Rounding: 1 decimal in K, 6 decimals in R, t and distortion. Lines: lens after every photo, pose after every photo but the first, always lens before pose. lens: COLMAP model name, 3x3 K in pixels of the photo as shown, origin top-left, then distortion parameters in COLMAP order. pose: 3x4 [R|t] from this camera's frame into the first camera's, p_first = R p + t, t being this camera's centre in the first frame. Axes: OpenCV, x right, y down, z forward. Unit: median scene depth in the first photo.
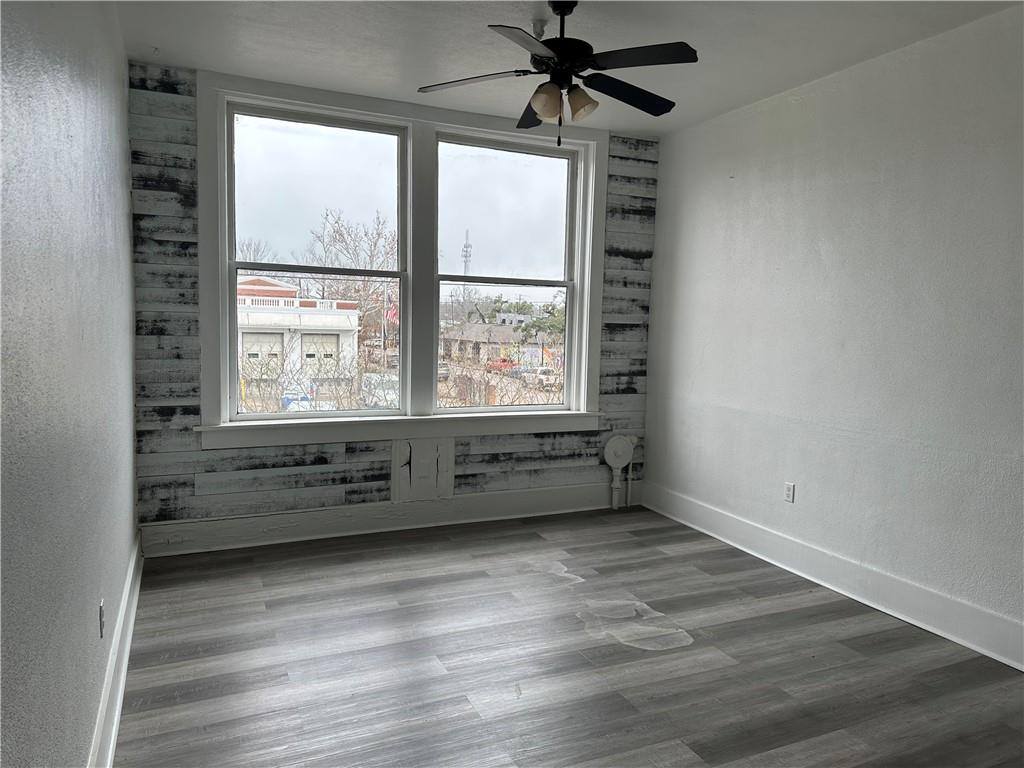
lens RADIAL K [[722.7, 0, 521.2], [0, 722.7, 386.8], [0, 0, 1]] dist [0.066352, -0.052351]
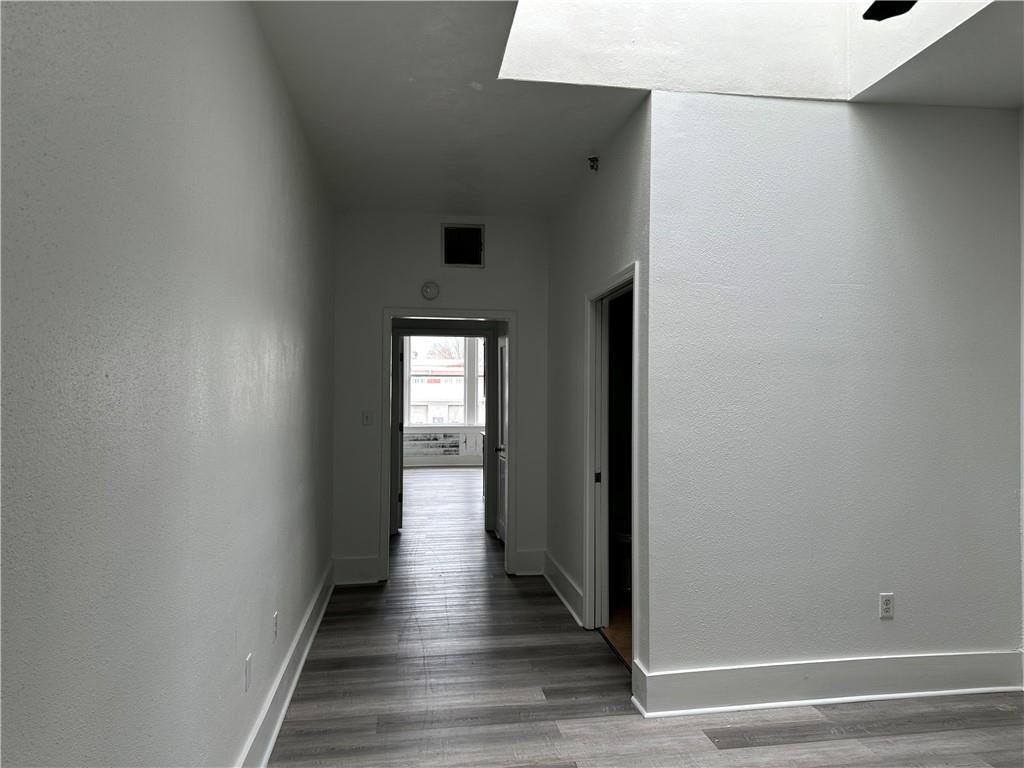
lens RADIAL K [[722.7, 0, 530.3], [0, 722.7, 387.9], [0, 0, 1]] dist [0.066352, -0.052351]
pose [[0.957605, -0.015624, -0.287661, 0.980269], [-0.008313, 0.996614, -0.081805, 0.132842], [0.287965, 0.080728, 0.954232, -1.791497]]
